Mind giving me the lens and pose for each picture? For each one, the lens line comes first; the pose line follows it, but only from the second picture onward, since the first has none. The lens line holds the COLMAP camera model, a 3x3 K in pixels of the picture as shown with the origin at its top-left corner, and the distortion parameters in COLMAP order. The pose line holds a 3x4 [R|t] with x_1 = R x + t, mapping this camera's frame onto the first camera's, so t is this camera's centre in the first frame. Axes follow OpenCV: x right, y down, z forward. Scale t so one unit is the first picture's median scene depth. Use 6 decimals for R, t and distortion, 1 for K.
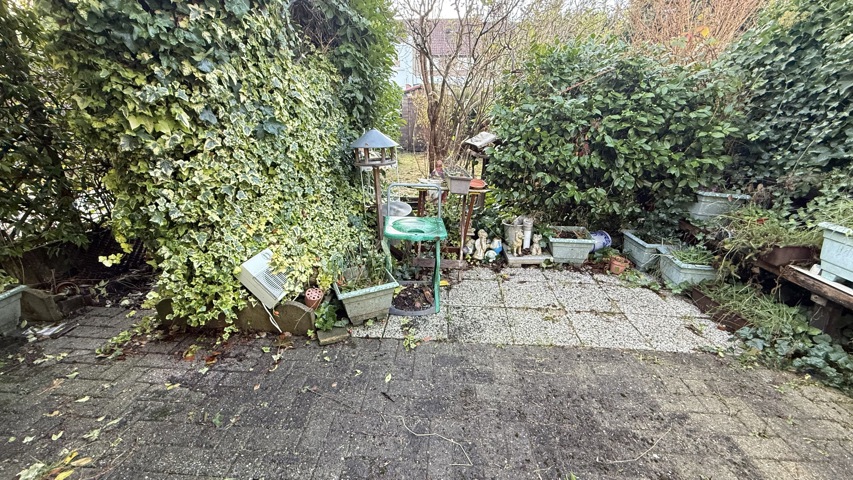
lens RADIAL K [[338.5, 0, 425.2], [0, 338.5, 243.2], [0, 0, 1]] dist [-0.000735, 0.000050]
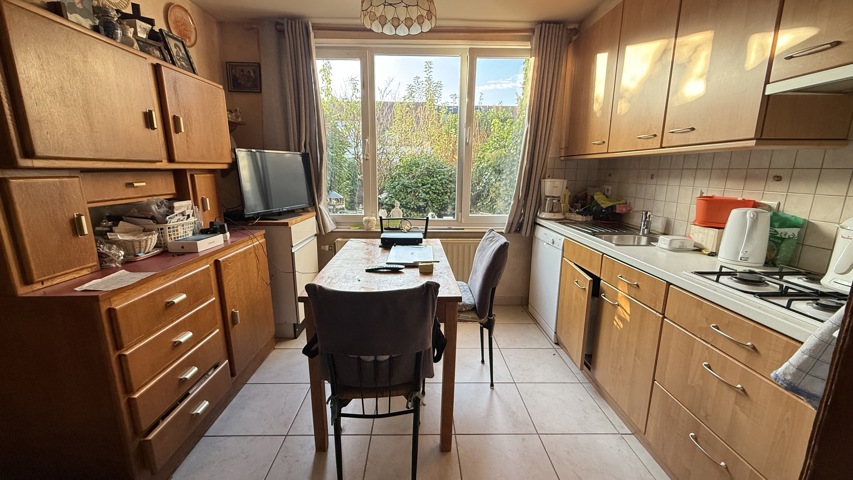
lens RADIAL K [[338.5, 0, 425.2], [0, 338.5, 243.2], [0, 0, 1]] dist [-0.000735, 0.000050]
pose [[0.995598, -0.015292, 0.092467, 0.412679], [0.030396, 0.985954, -0.164229, 0.672898], [-0.088657, 0.166316, 0.982079, -2.066685]]
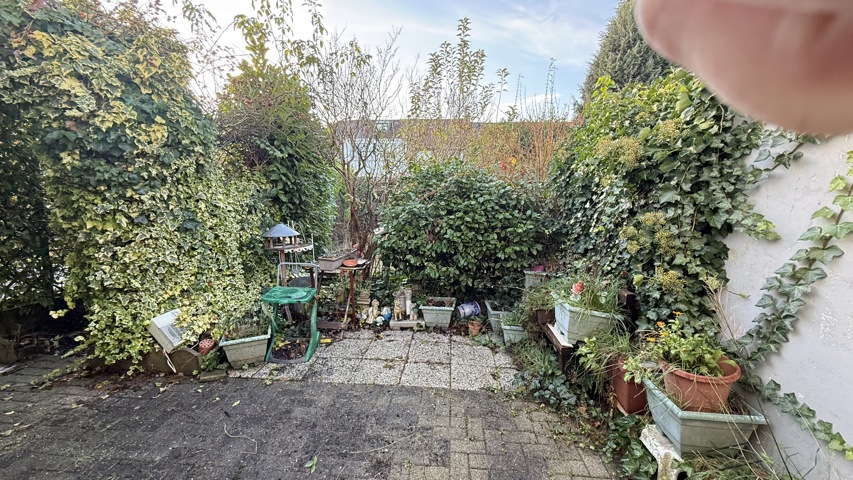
lens RADIAL K [[338.5, 0, 425.2], [0, 338.5, 243.2], [0, 0, 1]] dist [-0.000735, 0.000050]
pose [[0.999947, 0.007819, -0.006664, 0.612218], [-0.009120, 0.974247, -0.225300, 0.064235], [0.004731, 0.225348, 0.974267, -0.442277]]
